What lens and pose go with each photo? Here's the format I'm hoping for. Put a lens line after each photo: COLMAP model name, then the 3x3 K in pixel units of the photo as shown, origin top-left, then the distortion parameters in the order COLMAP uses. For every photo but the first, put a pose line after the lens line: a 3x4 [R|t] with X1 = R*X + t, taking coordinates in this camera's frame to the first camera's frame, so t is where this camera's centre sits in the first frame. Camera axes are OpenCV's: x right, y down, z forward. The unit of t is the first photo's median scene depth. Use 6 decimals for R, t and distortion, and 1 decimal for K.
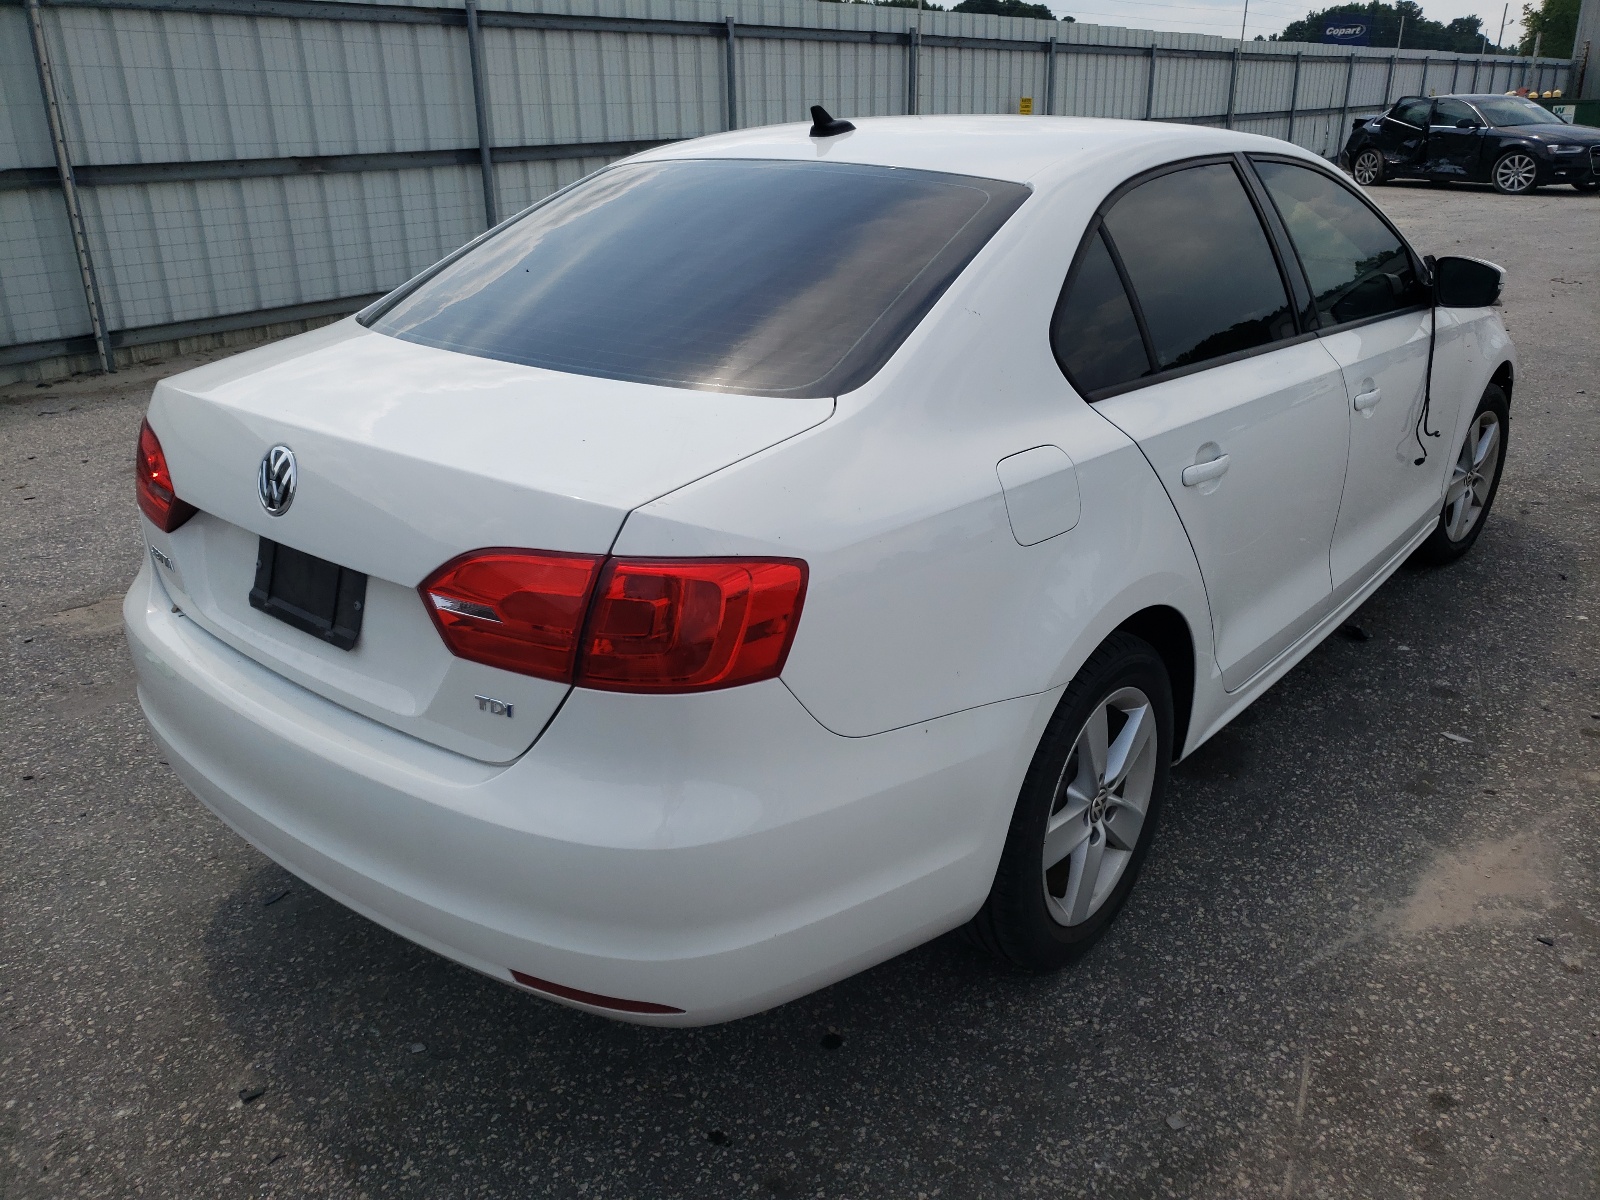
lens RADIAL K [[1254.7, 0, 800.0], [0, 1254.7, 600.0], [0, 0, 1]] dist [-0.023150, 0.056814]
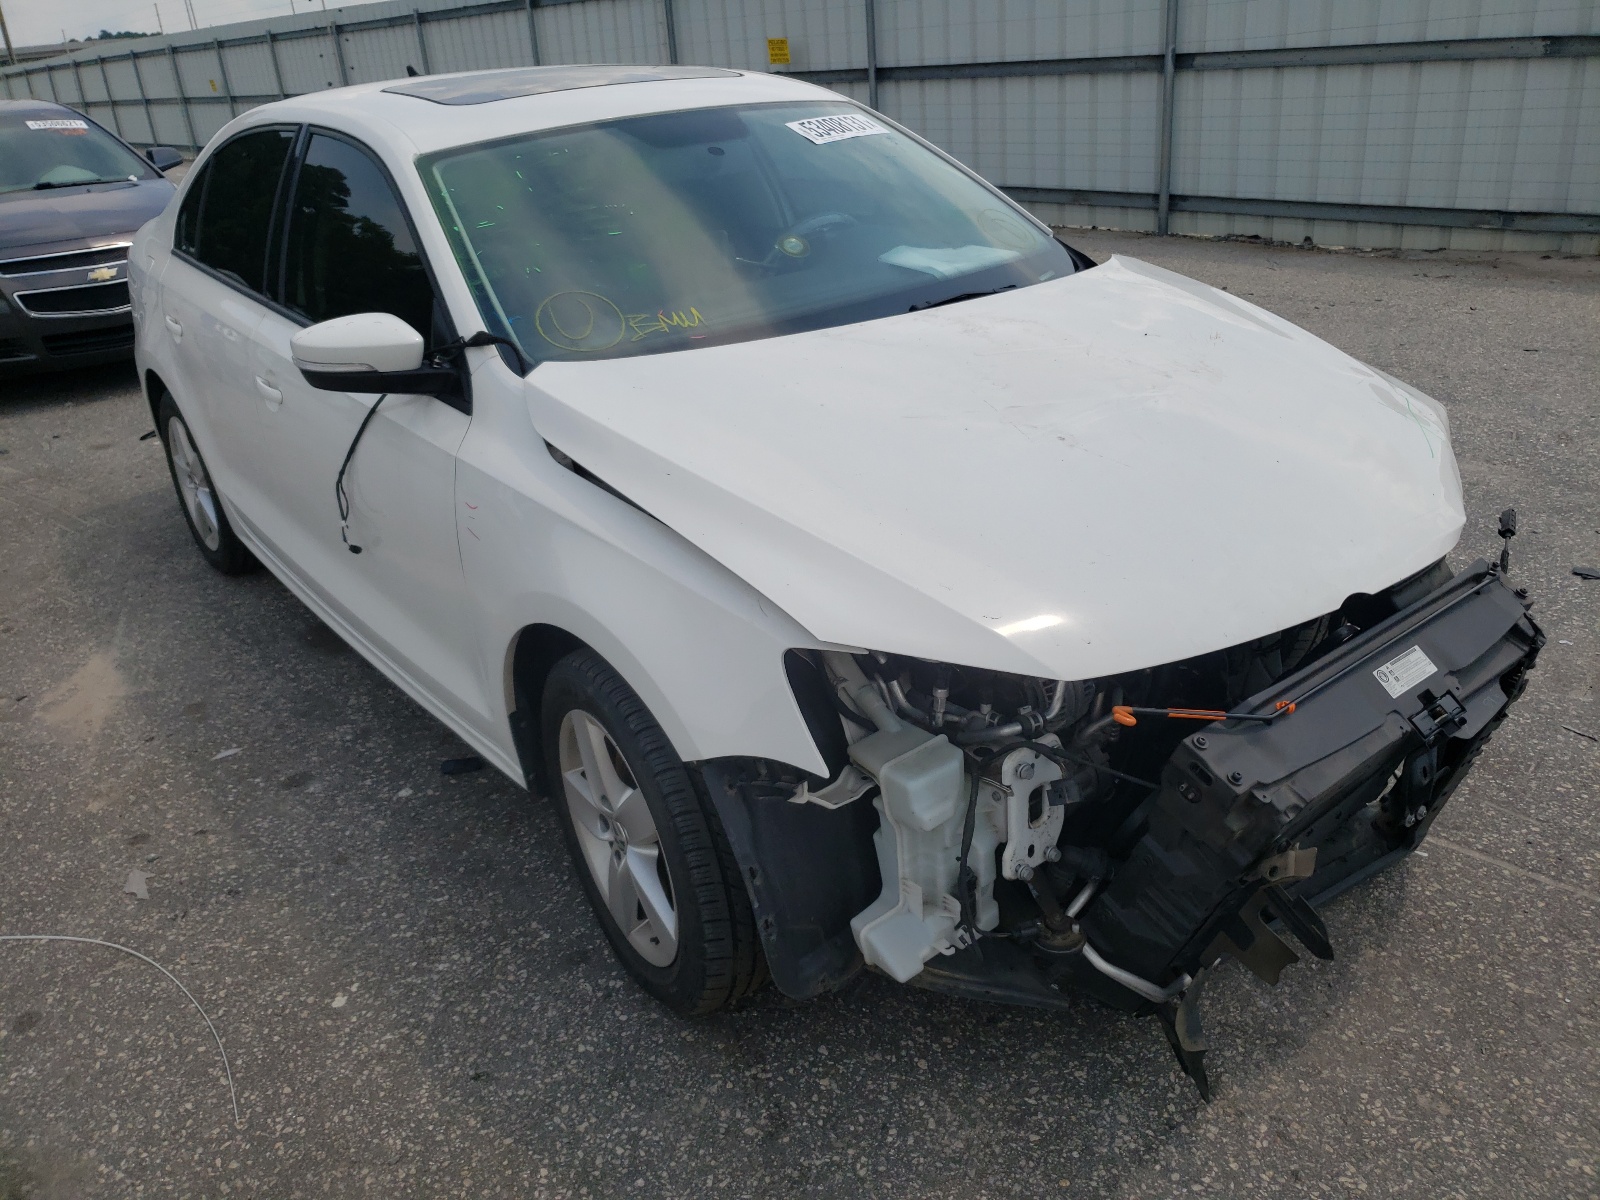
lens RADIAL K [[1254.7, 0, 800.0], [0, 1254.7, 600.0], [0, 0, 1]] dist [-0.023150, 0.056814]
pose [[-0.215437, 0.426612, -0.878401, 1.245855], [-0.294538, 0.829243, 0.474976, -0.590262], [0.931039, 0.361050, -0.052996, 1.438101]]
